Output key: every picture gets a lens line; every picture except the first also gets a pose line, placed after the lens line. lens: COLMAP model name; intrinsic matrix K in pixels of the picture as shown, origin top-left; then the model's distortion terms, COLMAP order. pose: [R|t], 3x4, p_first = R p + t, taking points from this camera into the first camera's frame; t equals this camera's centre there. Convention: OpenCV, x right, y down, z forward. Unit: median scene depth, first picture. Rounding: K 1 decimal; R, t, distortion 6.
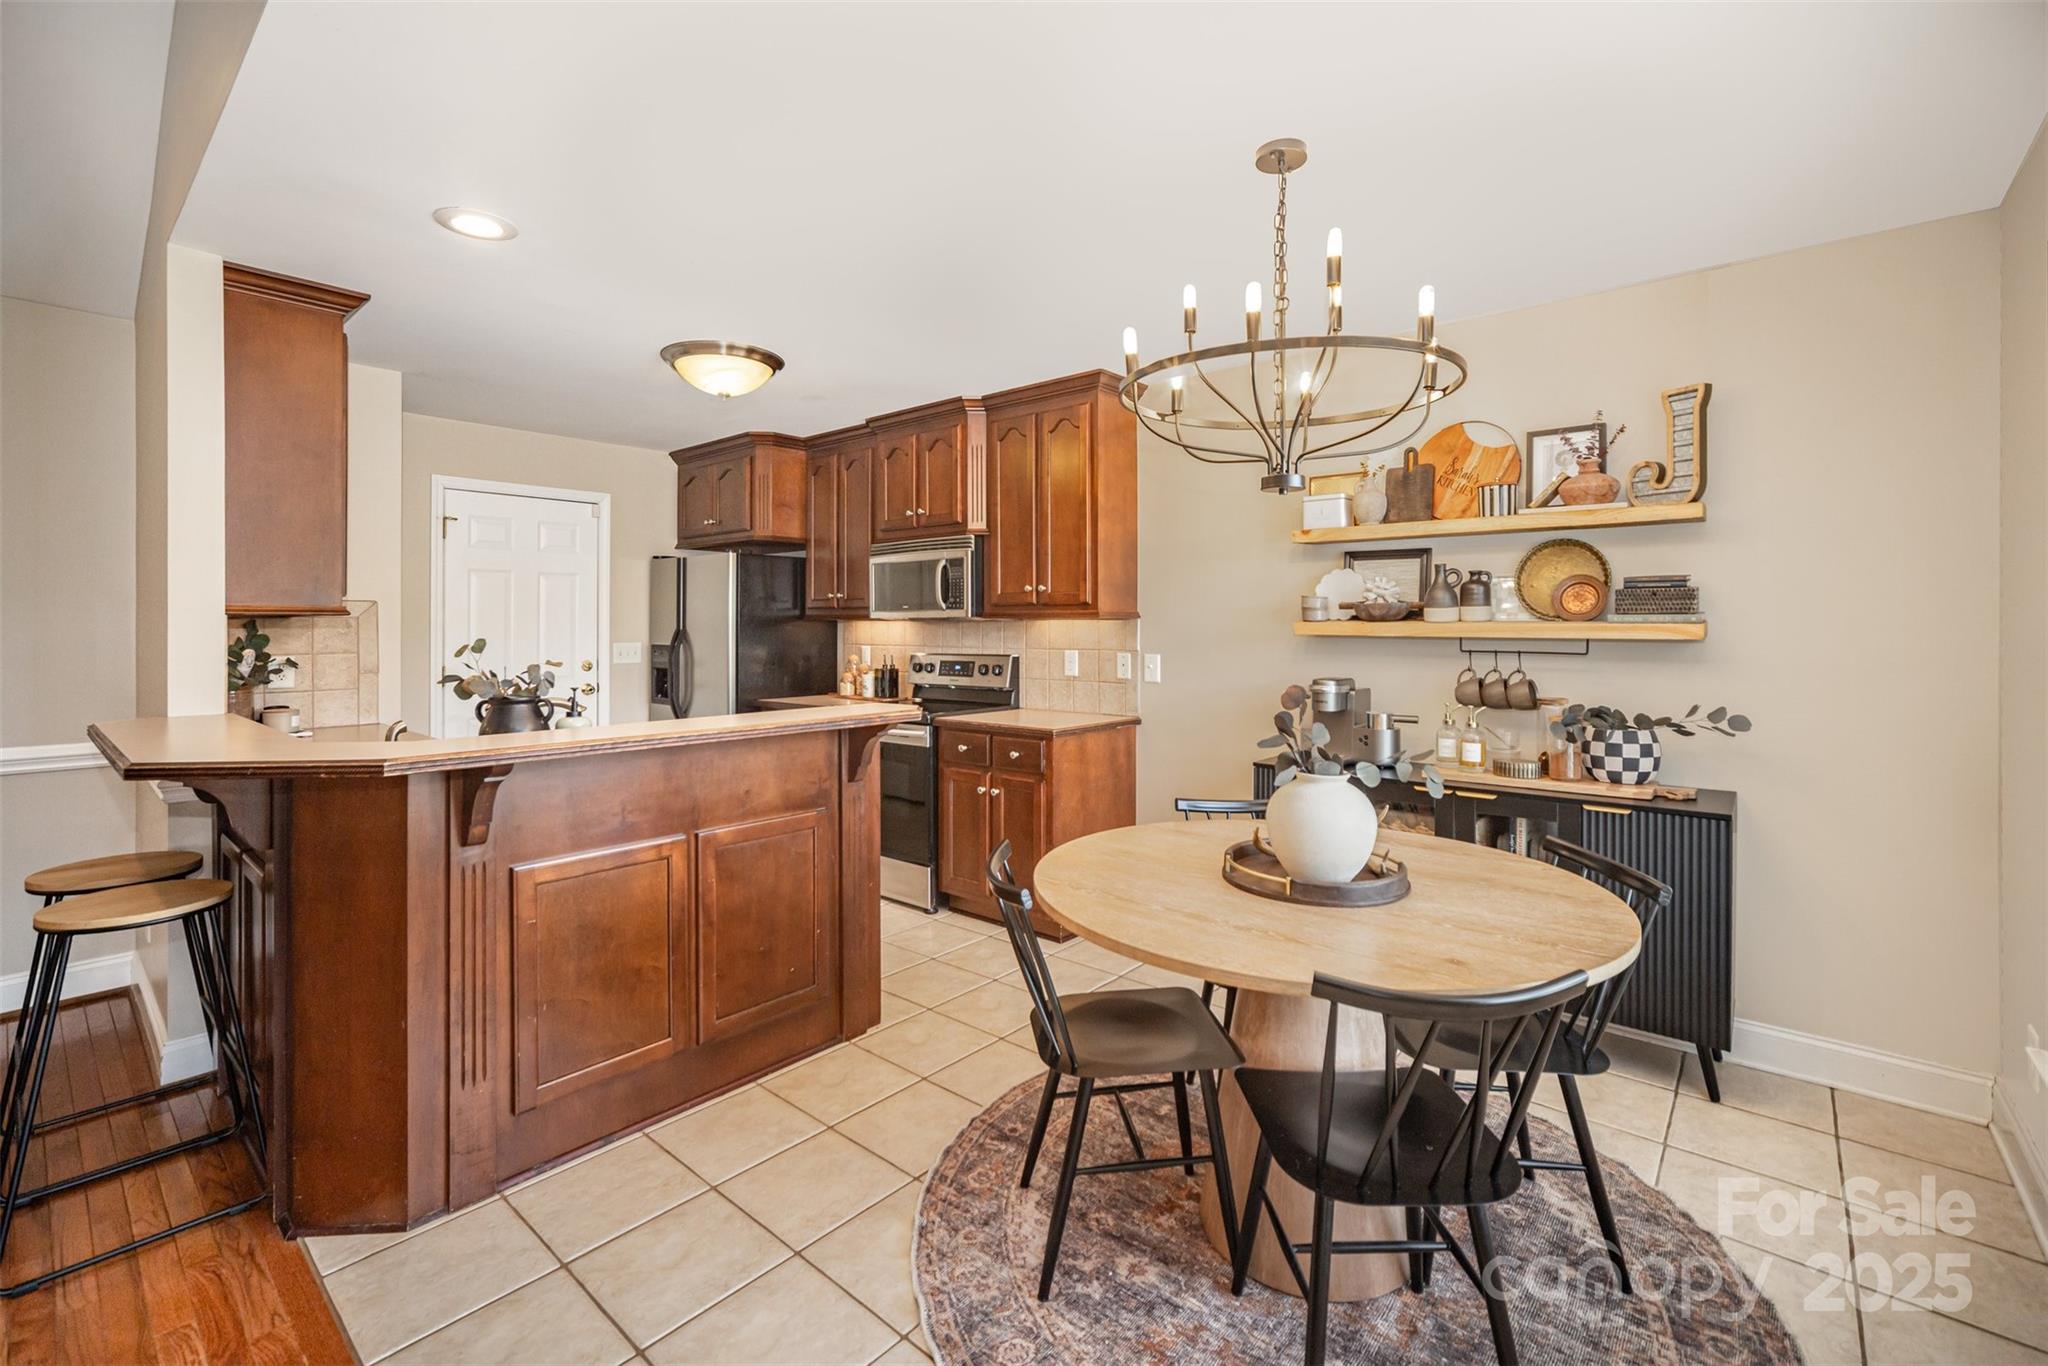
lens RADIAL K [[884.2, 0, 1023.0], [0, 884.2, 627.0], [0, 0, 1]] dist [-0.024950, 0.013529]
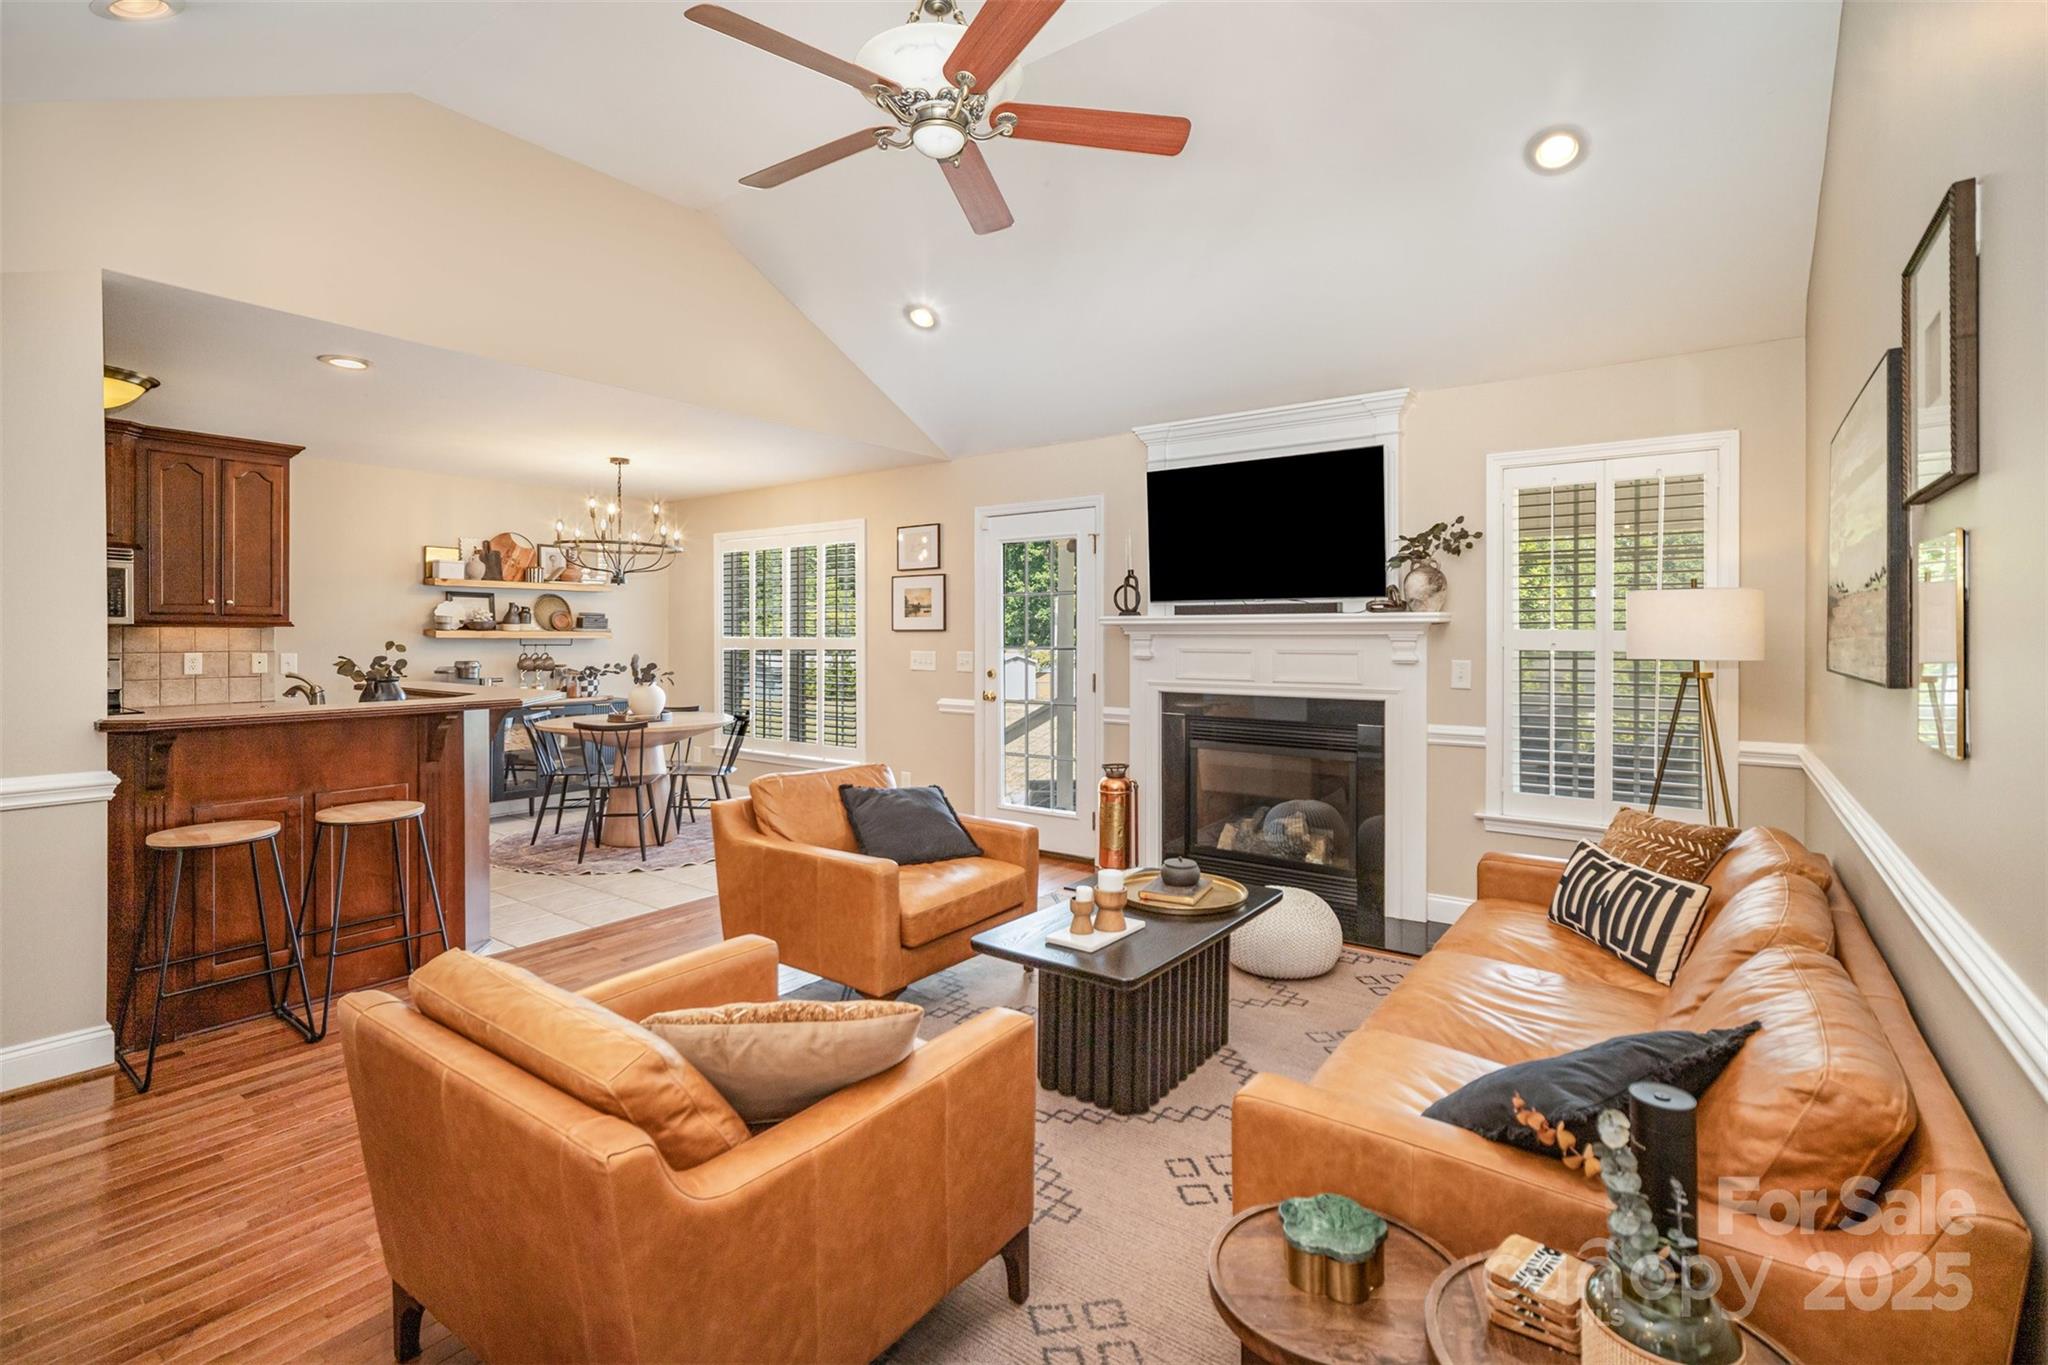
lens RADIAL K [[928.6, 0, 1011.7], [0, 928.6, 641.0], [0, 0, 1]] dist [-0.001075, 0.000209]
pose [[-0.073951, -0.006764, 0.997239, -1.747117], [0.000500, 0.999977, 0.006820, 0.003304], [-0.997262, 0.001003, -0.073946, 0.000578]]
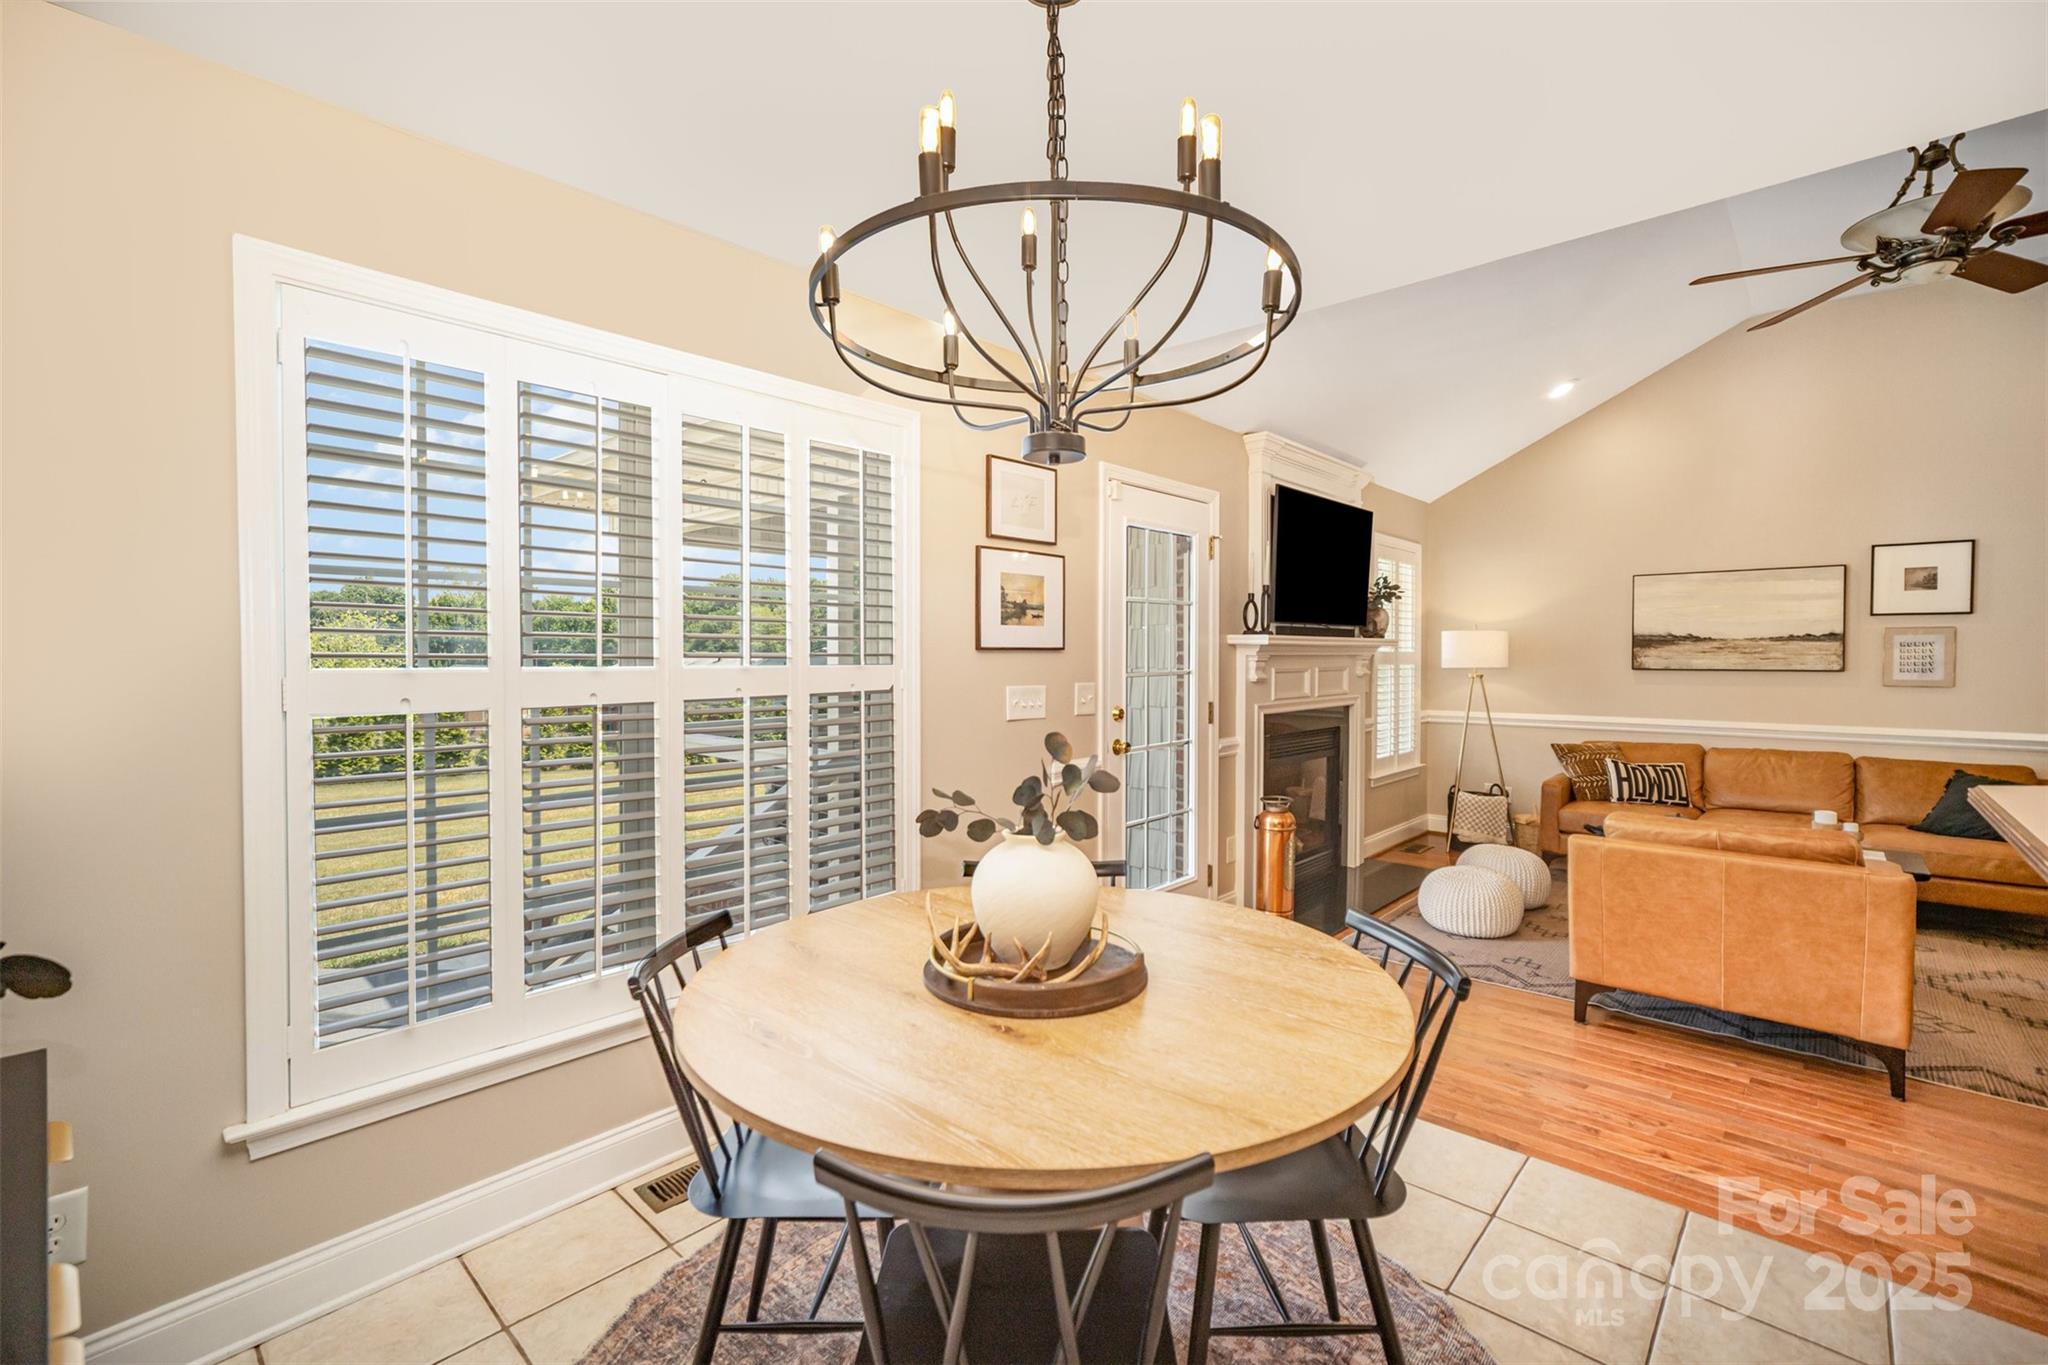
lens RADIAL K [[928.6, 0, 1011.7], [0, 928.6, 641.0], [0, 0, 1]] dist [-0.001075, 0.000209]
pose [[-0.999759, -0.004398, 0.021516, 0.213913], [-0.004562, 0.999961, -0.007552, -0.007048], [-0.021482, -0.007649, -0.999740, 1.158881]]
